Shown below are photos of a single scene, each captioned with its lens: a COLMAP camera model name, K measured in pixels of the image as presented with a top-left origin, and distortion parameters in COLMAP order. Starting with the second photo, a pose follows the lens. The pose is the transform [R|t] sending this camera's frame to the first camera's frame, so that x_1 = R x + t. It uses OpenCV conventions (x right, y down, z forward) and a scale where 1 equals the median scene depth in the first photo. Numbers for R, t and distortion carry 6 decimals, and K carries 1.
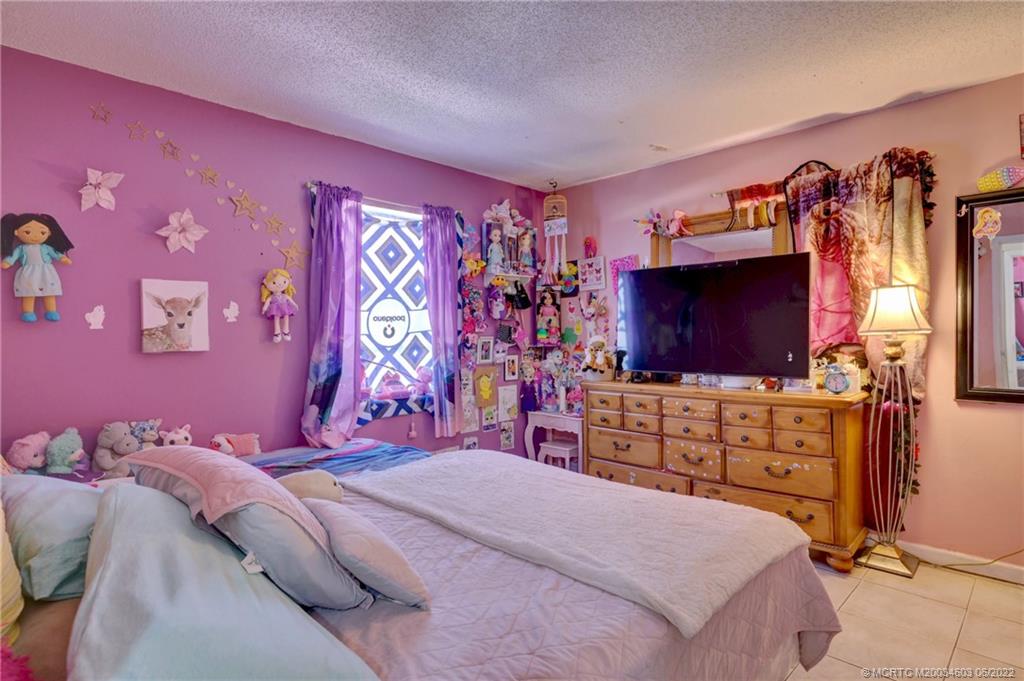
lens RADIAL K [[545.9, 0, 512.0], [0, 545.9, 340.5], [0, 0, 1]] dist [0.032653, -0.023046]
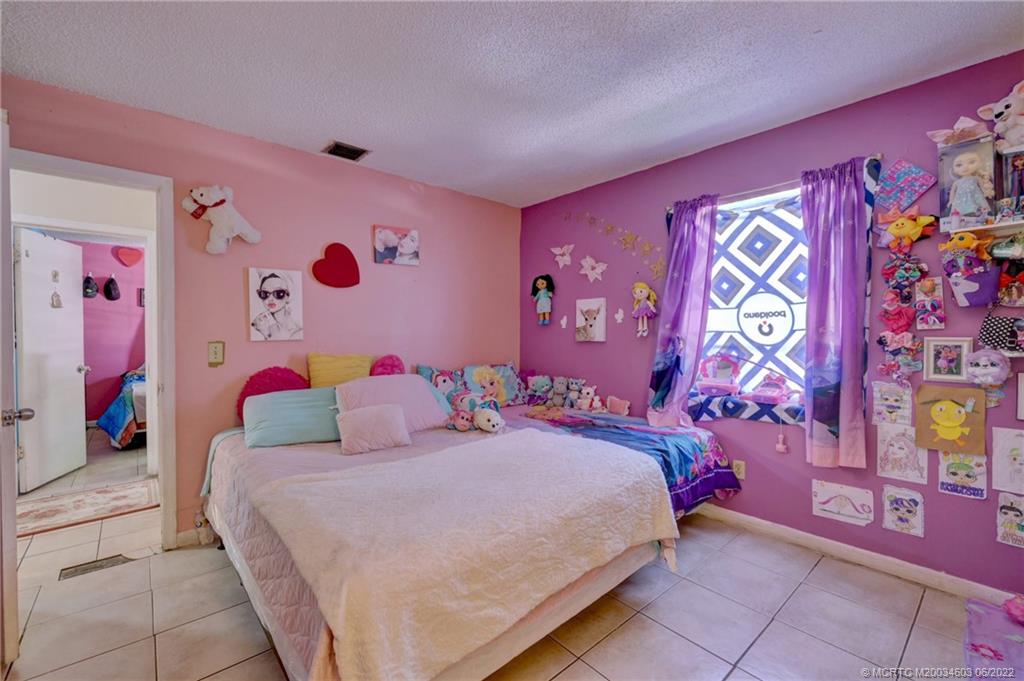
lens RADIAL K [[433.3, 0, 512.0], [0, 433.3, 340.5], [0, 0, 1]] dist [0.000679, 0.000104]
pose [[-0.074455, 0.027719, -0.996839, 0.544935], [-0.012899, 0.999503, 0.028756, -0.012568], [0.997141, 0.014999, -0.074060, 0.643232]]
